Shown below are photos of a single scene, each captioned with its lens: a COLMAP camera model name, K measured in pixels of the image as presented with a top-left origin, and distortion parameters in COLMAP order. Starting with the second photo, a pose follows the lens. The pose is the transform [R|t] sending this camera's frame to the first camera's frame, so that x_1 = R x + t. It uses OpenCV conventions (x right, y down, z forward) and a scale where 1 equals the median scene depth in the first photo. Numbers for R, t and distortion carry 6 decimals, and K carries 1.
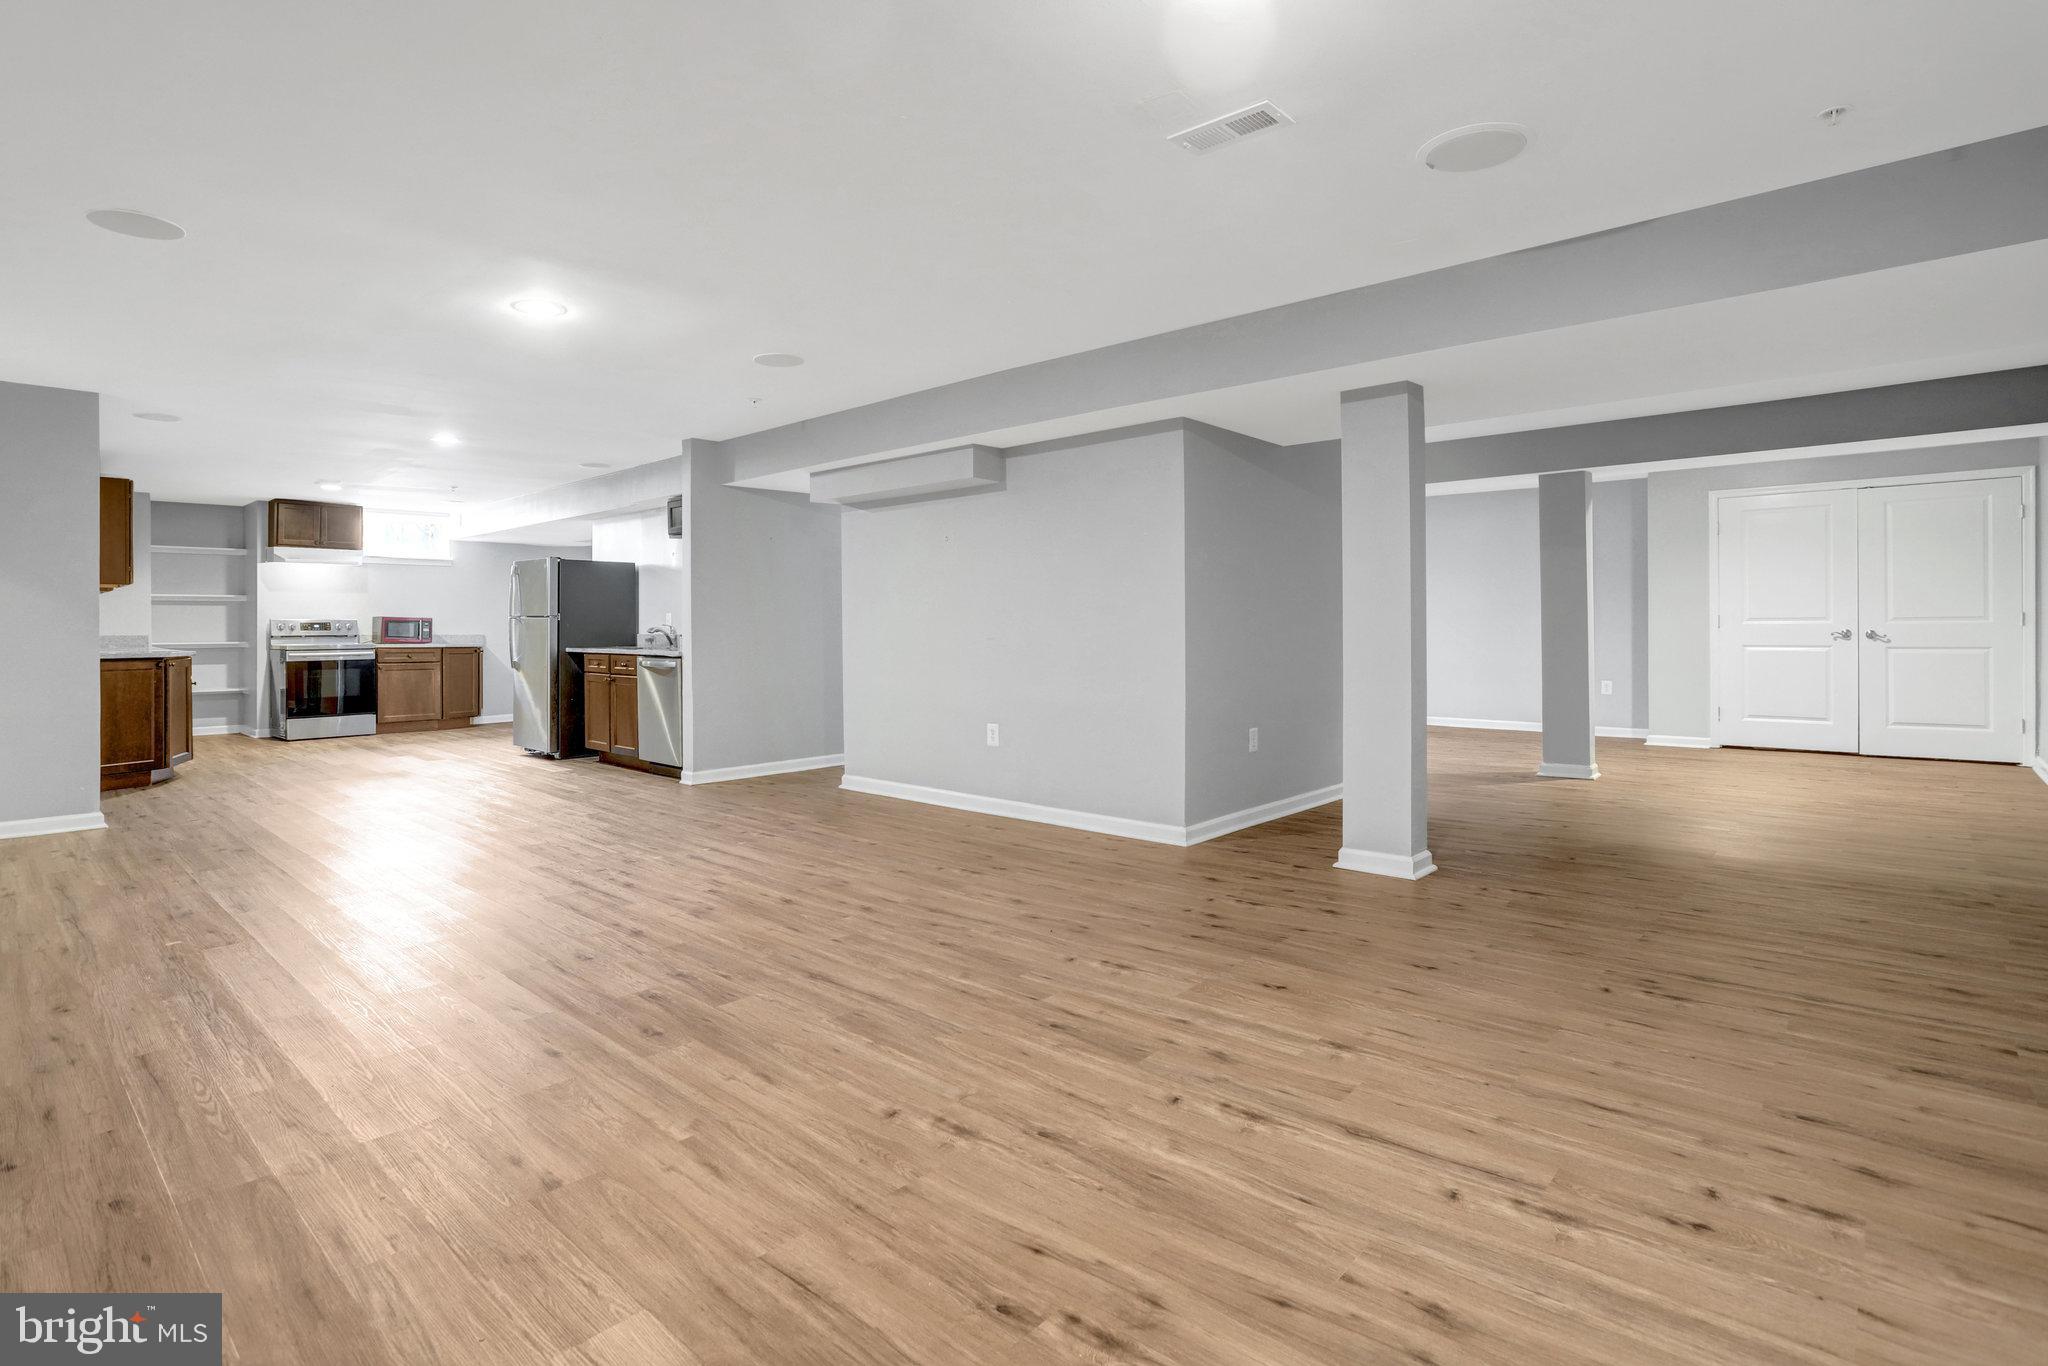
lens RADIAL K [[1011.7, 0, 1020.3], [0, 1011.7, 629.7], [0, 0, 1]] dist [-0.062397, 0.027876]
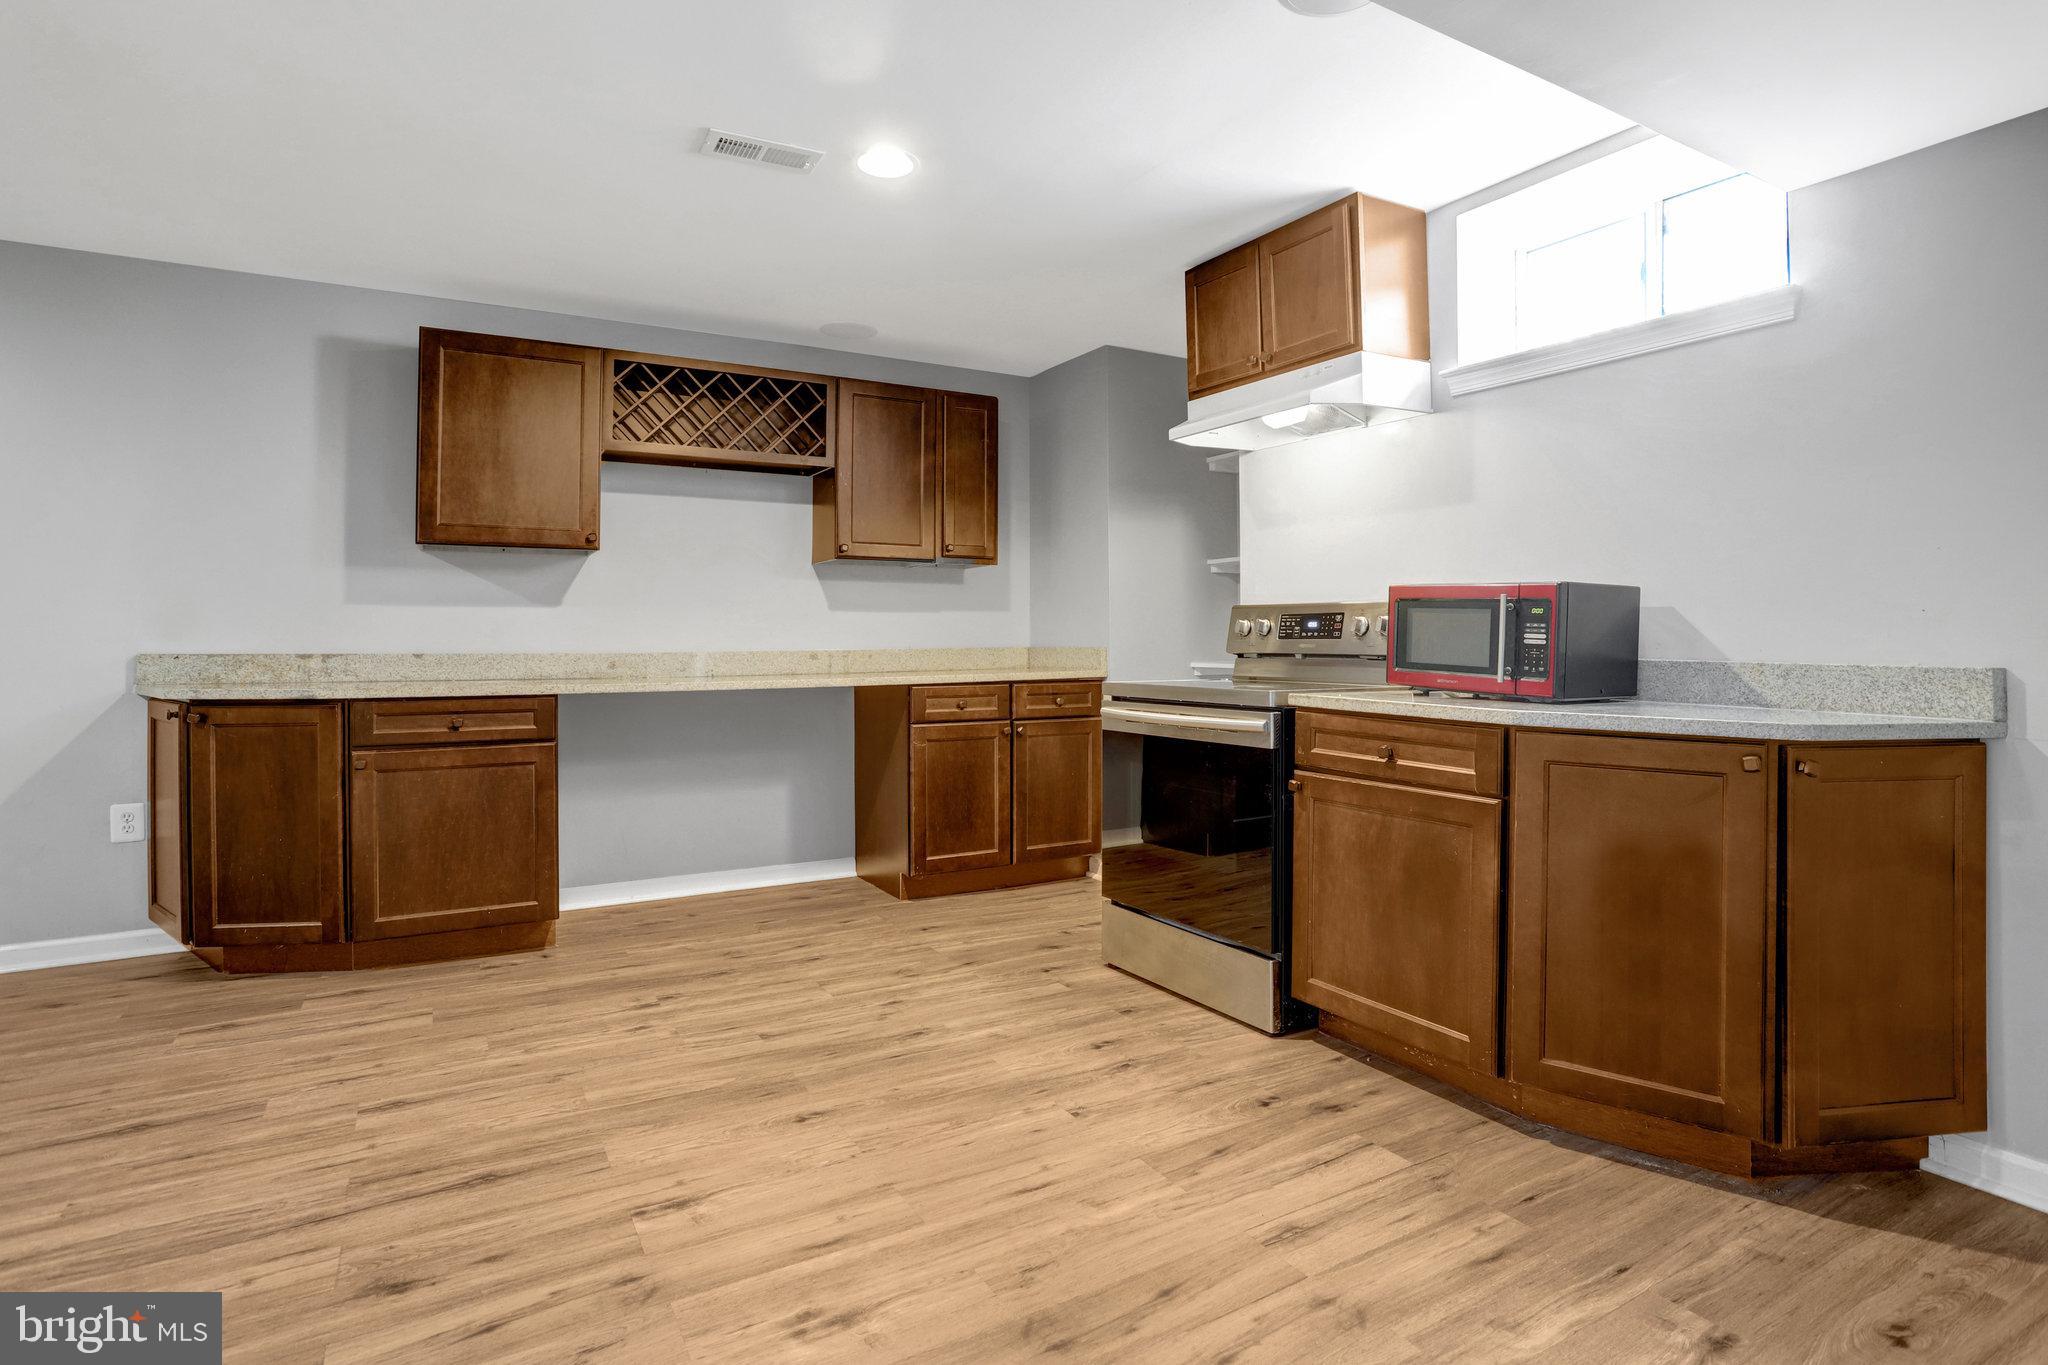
lens RADIAL K [[1017.0, 0, 1012.9], [0, 1017.0, 631.2], [0, 0, 1]] dist [-0.058486, 0.022766]
pose [[-0.303707, -0.000395, -0.952765, -0.418788], [0.002397, 0.999996, -0.001179, -0.001569], [0.952762, -0.002642, -0.303705, 1.130619]]
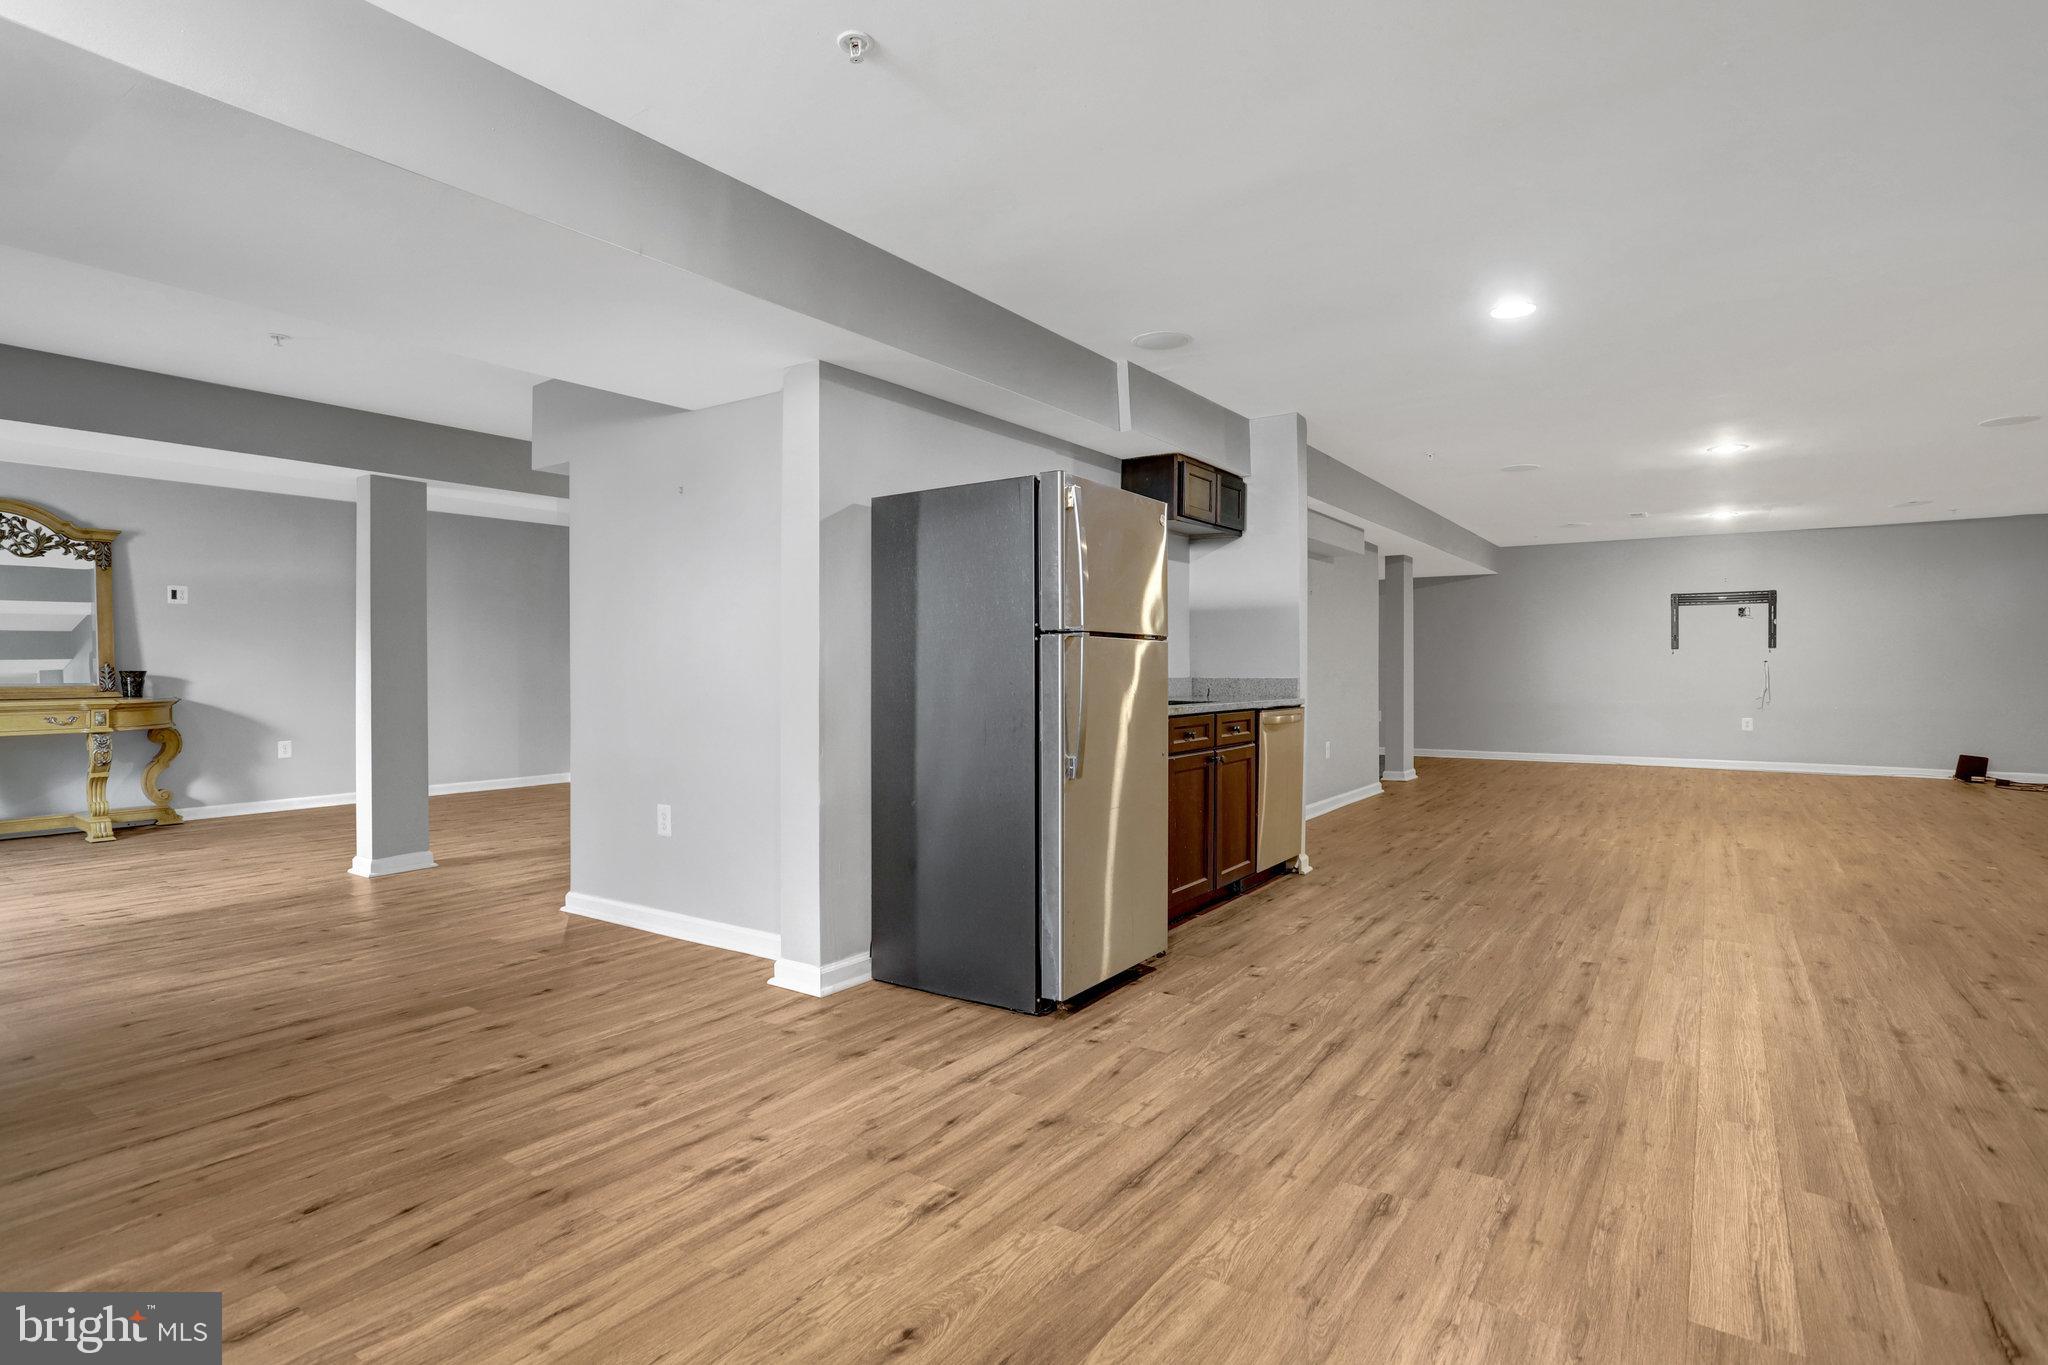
lens RADIAL K [[1021.1, 0, 1021.6], [0, 1021.1, 682.7], [0, 0, 1]] dist [-0.079262, 0.038154]
pose [[-0.131841, -0.009169, 0.991228, -0.813093], [0.007207, 0.999922, 0.010208, 0.001087], [-0.991245, 0.008489, -0.131765, 1.008621]]
